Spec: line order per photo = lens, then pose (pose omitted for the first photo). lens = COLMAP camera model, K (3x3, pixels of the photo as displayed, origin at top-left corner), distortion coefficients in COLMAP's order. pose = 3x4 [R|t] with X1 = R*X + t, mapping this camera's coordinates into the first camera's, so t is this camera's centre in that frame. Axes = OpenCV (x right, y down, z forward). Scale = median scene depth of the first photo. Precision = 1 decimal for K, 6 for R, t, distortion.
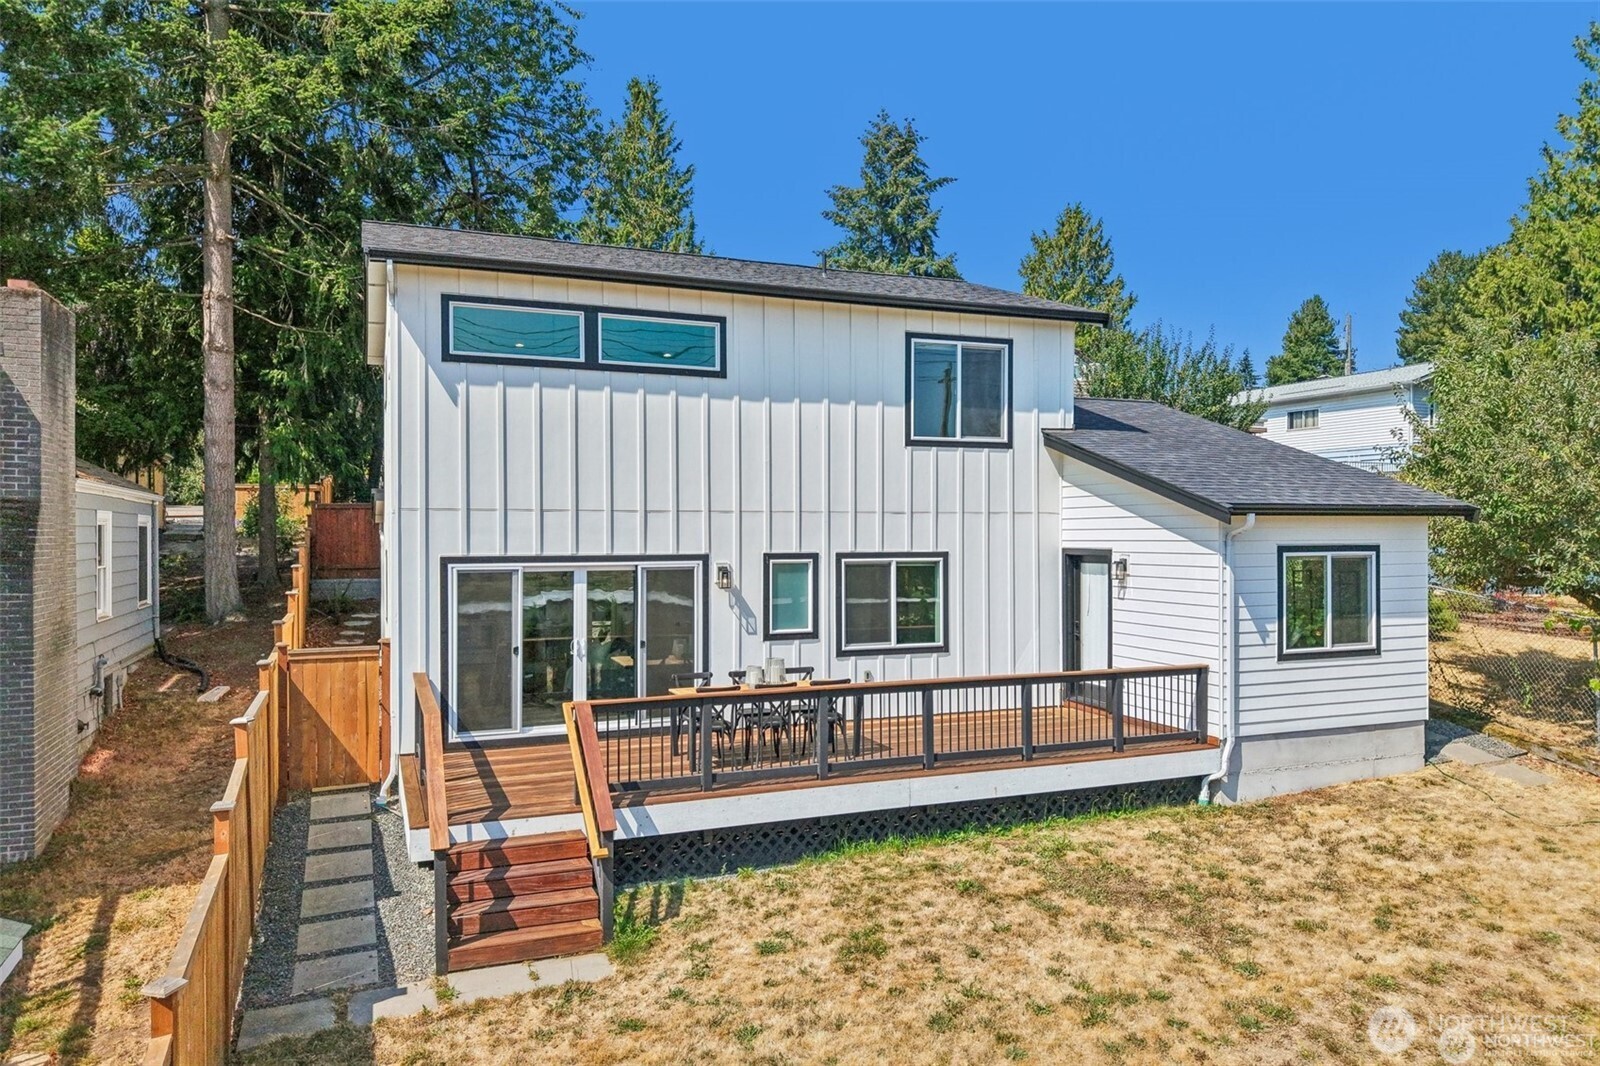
lens RADIAL K [[1069.4, 0, 800.0], [0, 1069.4, 533.0], [0, 0, 1]] dist [0.034054, -0.036048]
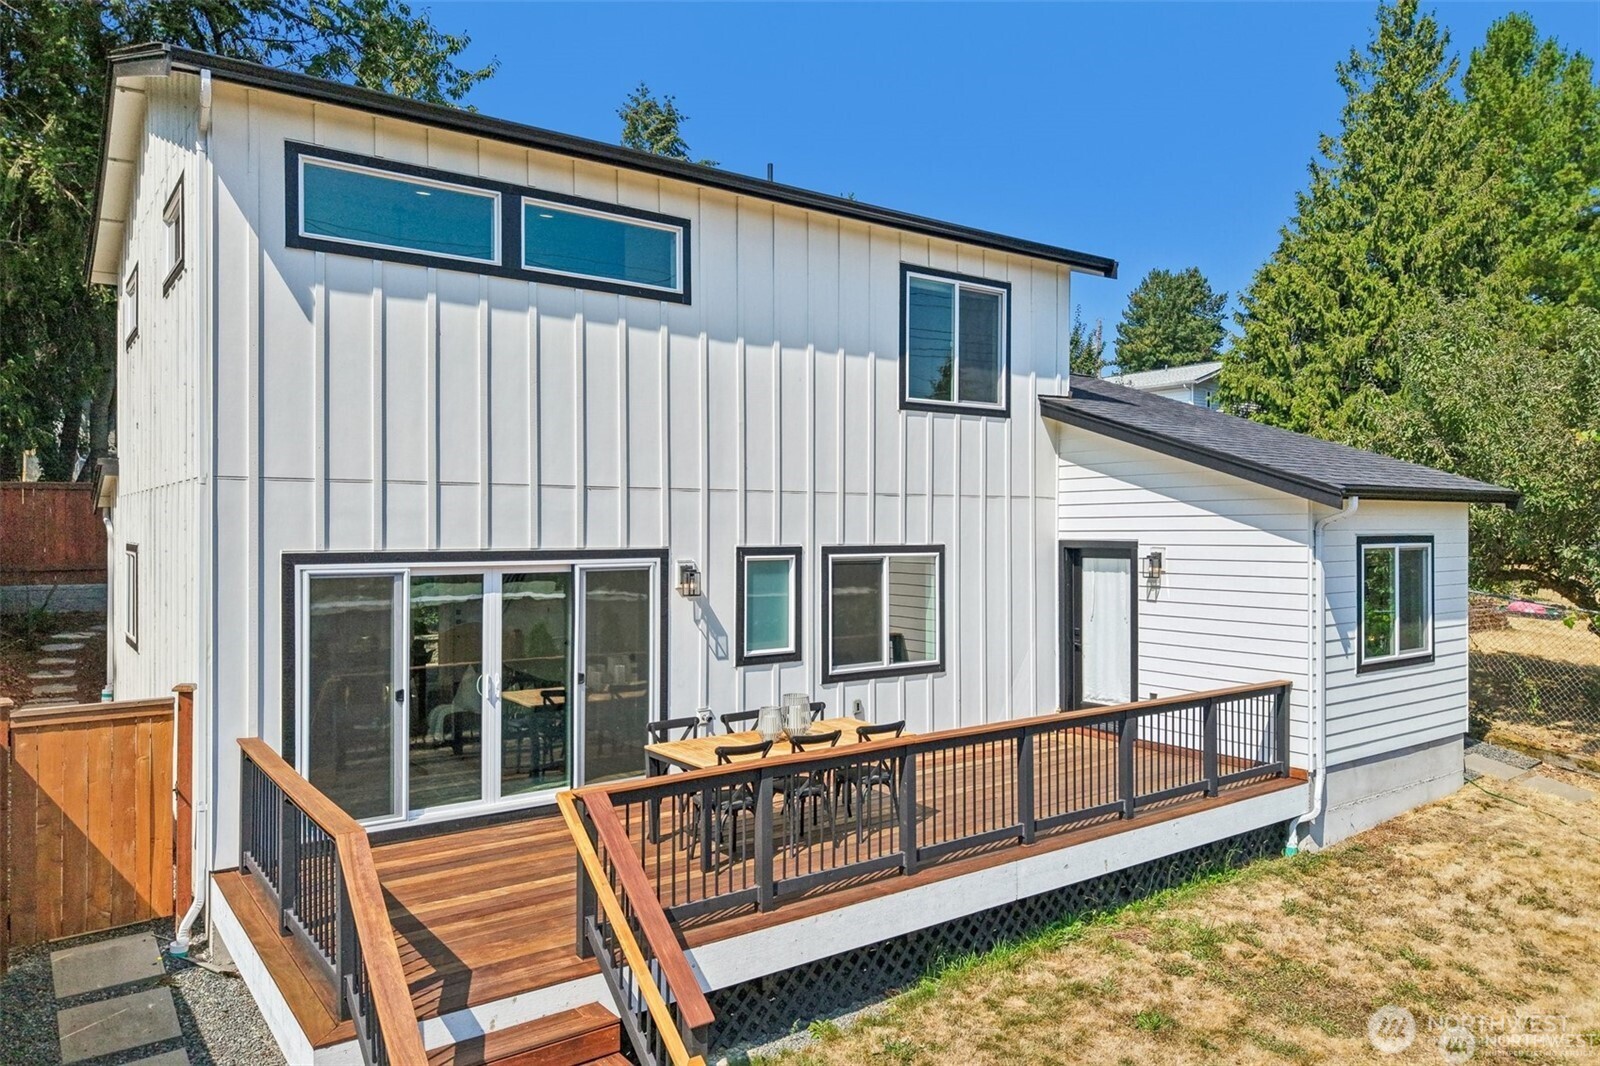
lens RADIAL K [[1077.4, 0, 796.1], [0, 1077.4, 525.0], [0, 0, 1]] dist [0.006867, 0.002383]
pose [[0.969182, 0.002327, 0.246336, -0.178342], [-0.001445, 0.999992, -0.003762, 0.006546], [-0.246343, 0.003290, 0.969177, 0.275595]]
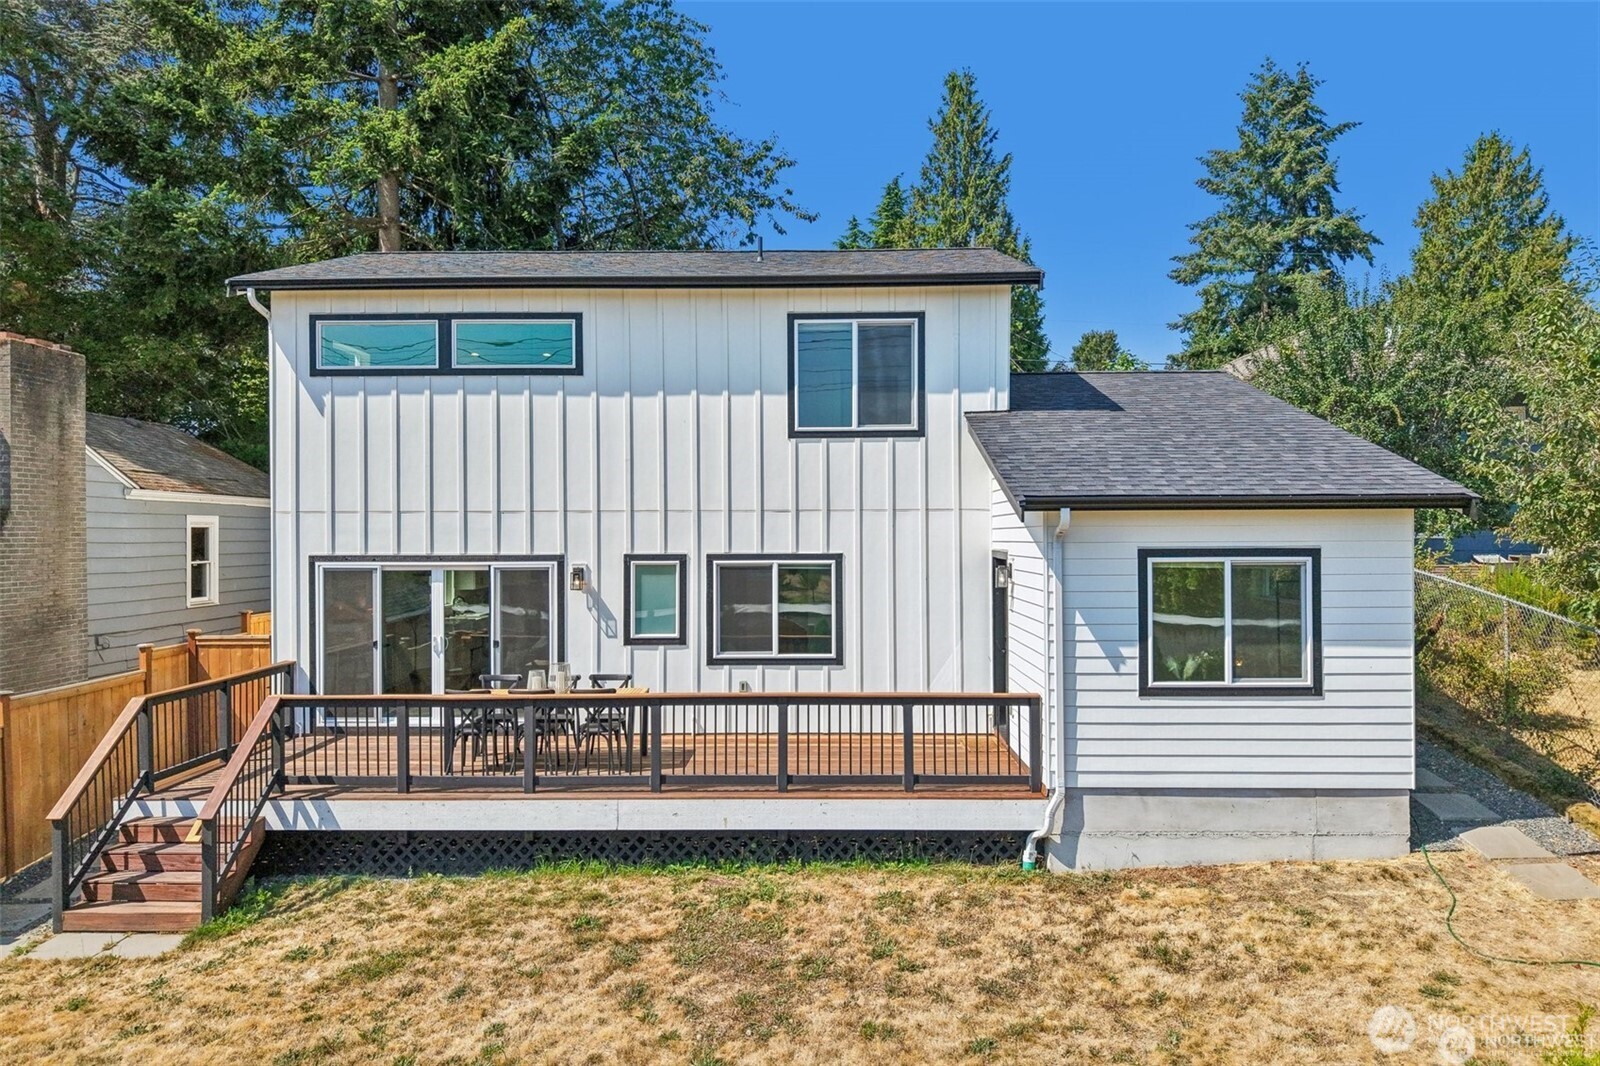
lens RADIAL K [[1069.4, 0, 800.0], [0, 1069.4, 533.0], [0, 0, 1]] dist [0.034054, -0.036048]
pose [[0.919270, -0.001428, -0.393625, 0.498749], [0.001448, 0.999999, -0.000247, 0.000260], [0.393625, -0.000343, 0.919271, 0.173757]]
